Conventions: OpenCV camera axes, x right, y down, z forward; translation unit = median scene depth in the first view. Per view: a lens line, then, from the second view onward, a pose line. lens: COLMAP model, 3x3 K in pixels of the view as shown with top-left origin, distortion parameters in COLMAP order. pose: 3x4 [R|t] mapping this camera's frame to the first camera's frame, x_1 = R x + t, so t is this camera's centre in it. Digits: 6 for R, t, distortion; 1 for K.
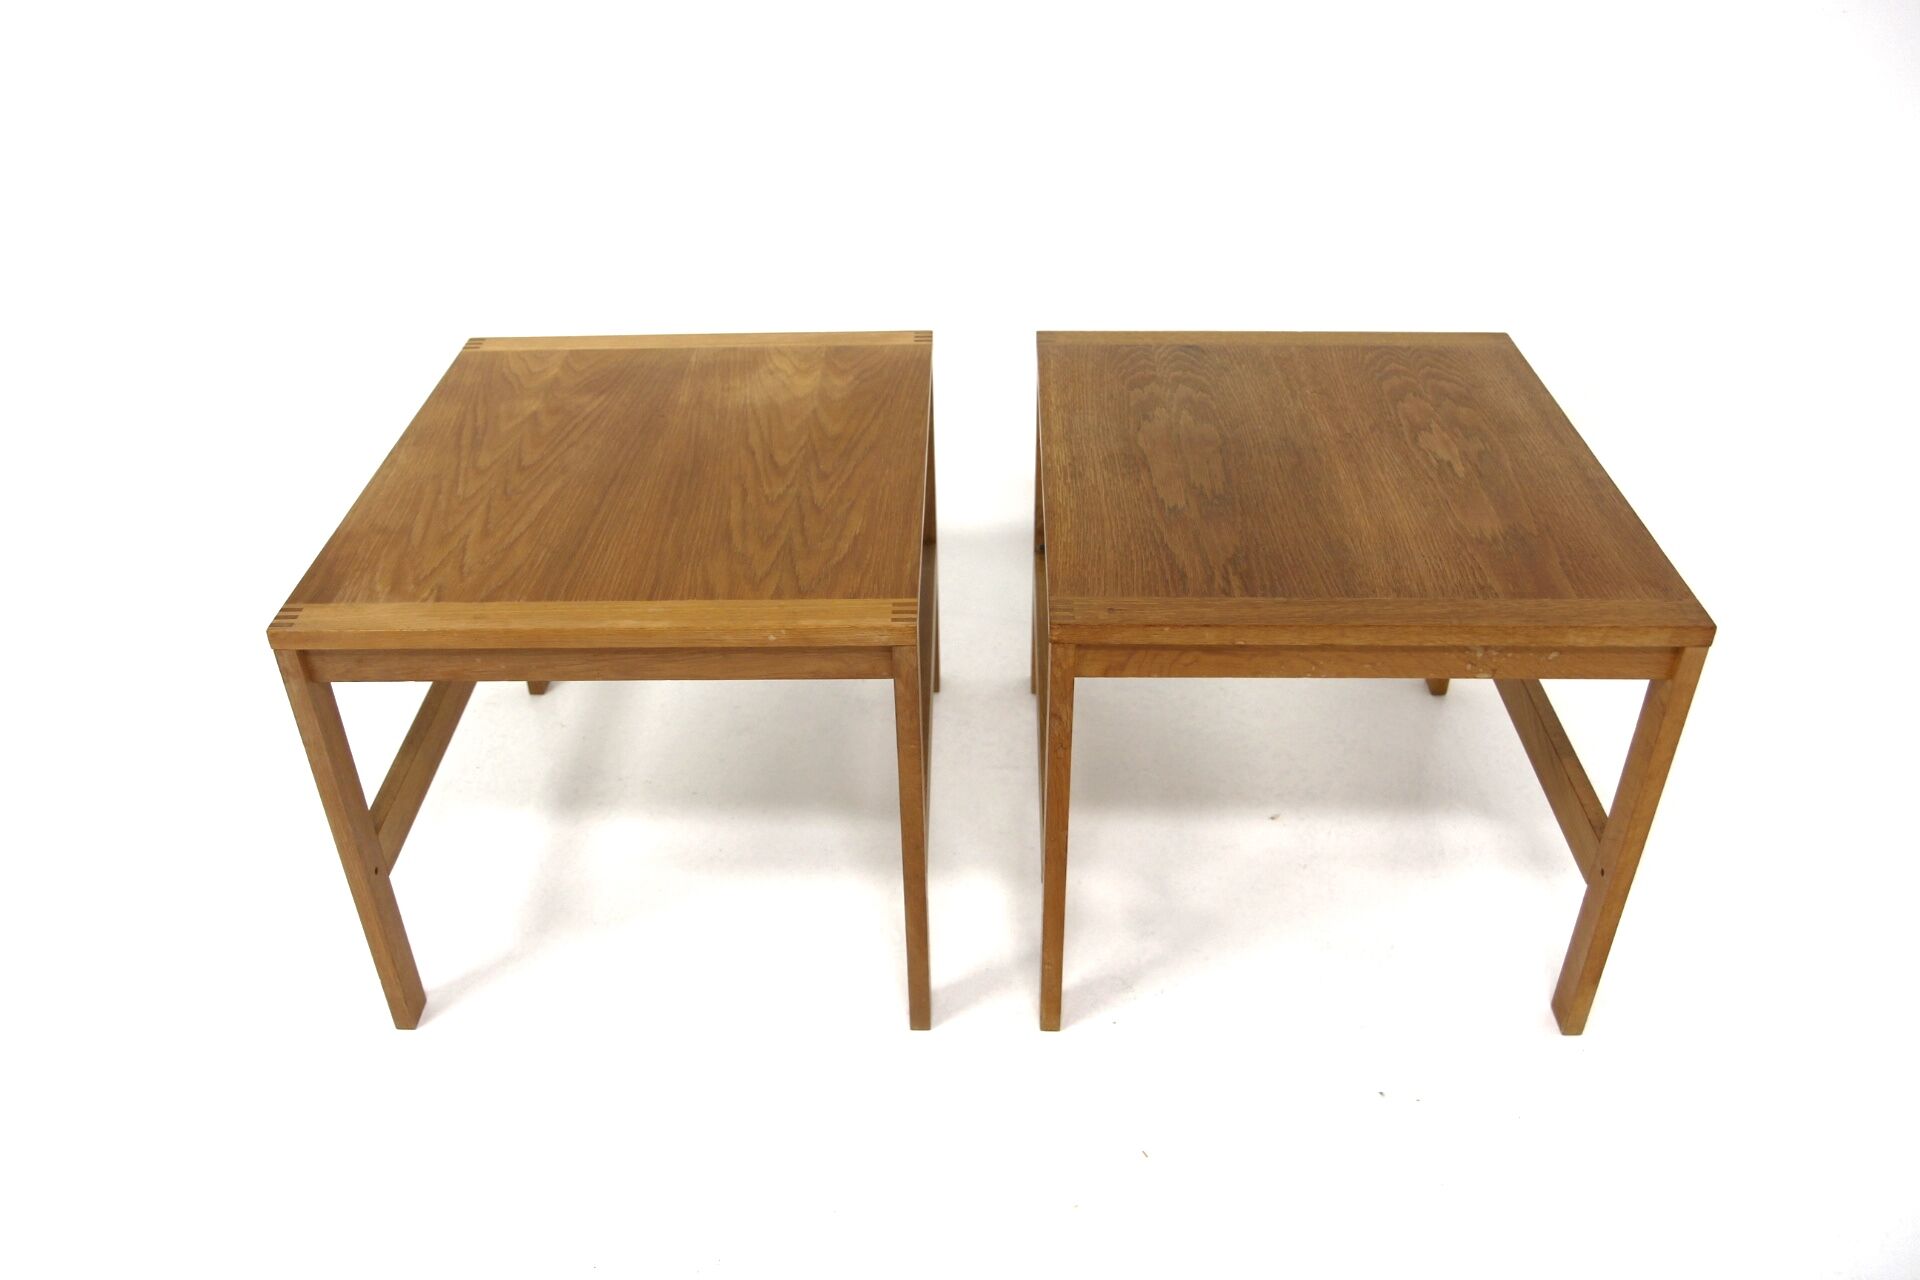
lens RADIAL K [[1520.1, 0, 946.1], [0, 1520.1, 640.9], [0, 0, 1]] dist [-0.078244, 0.022071]
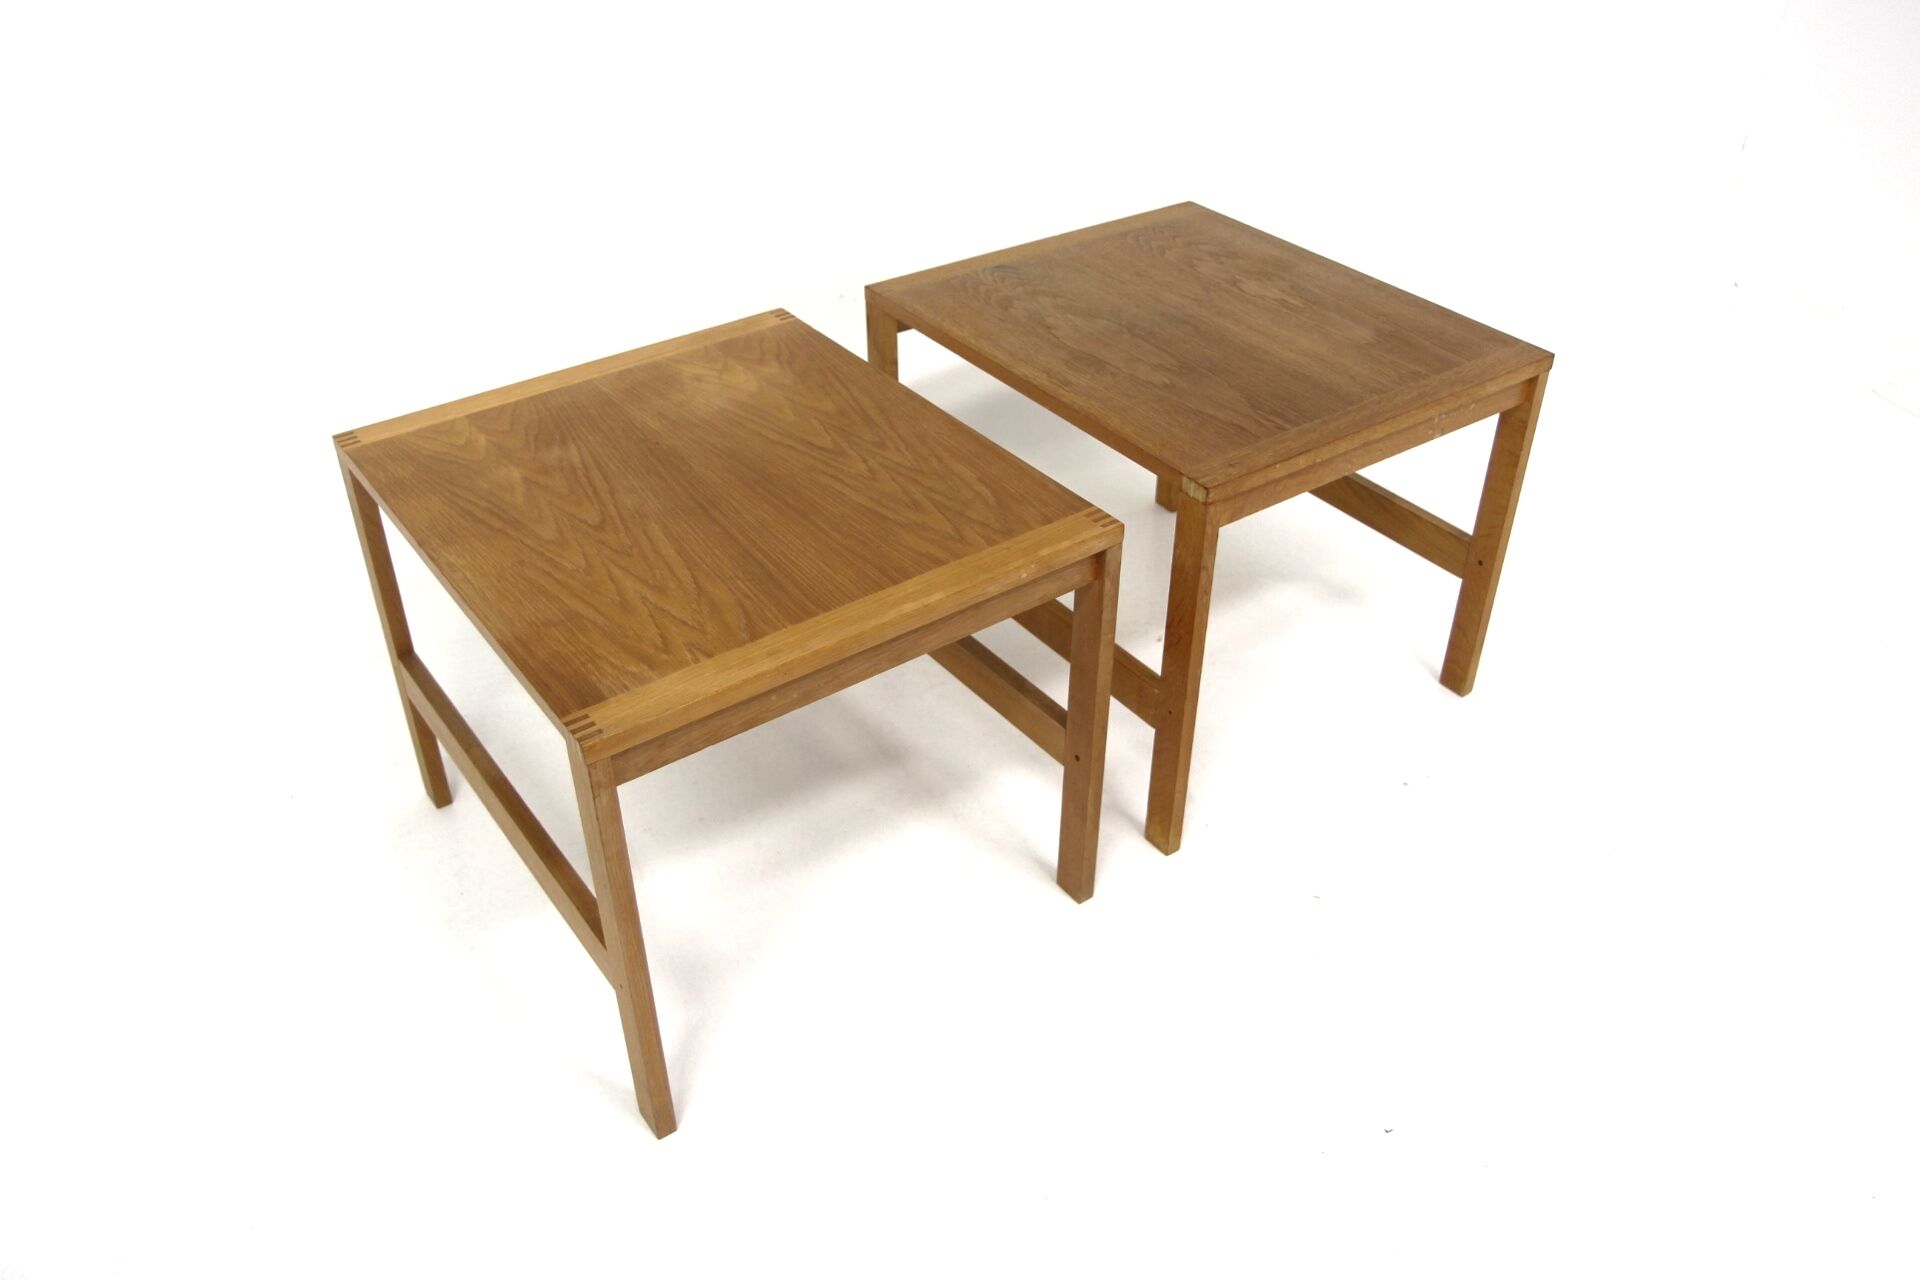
lens RADIAL K [[1520.1, 0, 959.5], [0, 1520.1, 634.0], [0, 0, 1]] dist [-0.078244, 0.022071]
pose [[0.797012, -0.335229, 0.502387, -0.612178], [0.325250, 0.939131, 0.110662, -0.084392], [-0.508904, 0.075202, 0.857532, 0.079227]]
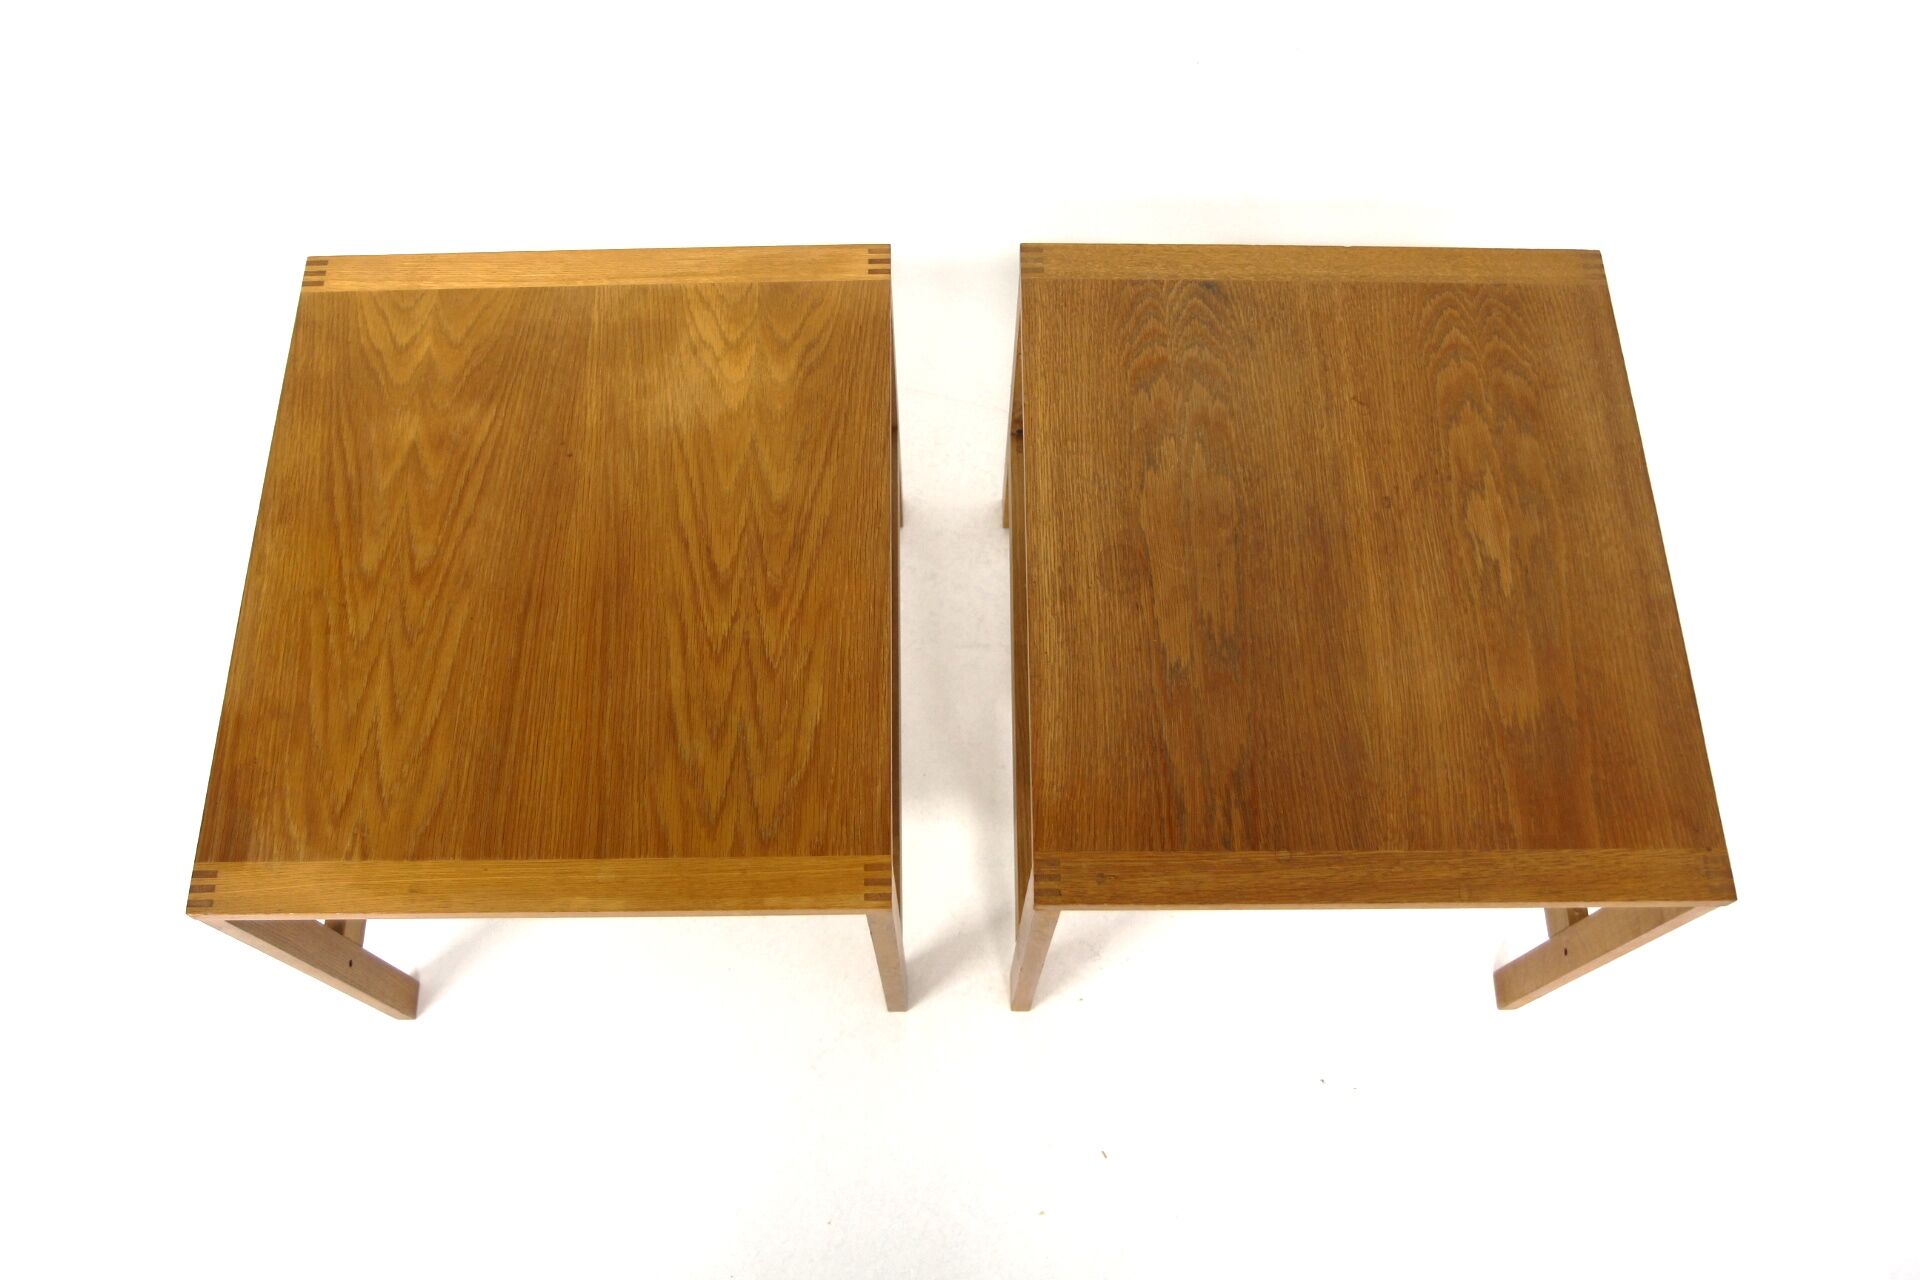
lens RADIAL K [[1520.1, 0, 947.3], [0, 1520.1, 637.5], [0, 0, 1]] dist [-0.078244, 0.022071]
pose [[0.999386, -0.020886, 0.028123, -0.006782], [0.002314, 0.840427, 0.541920, -0.556908], [-0.034954, -0.541523, 0.839959, 0.263460]]
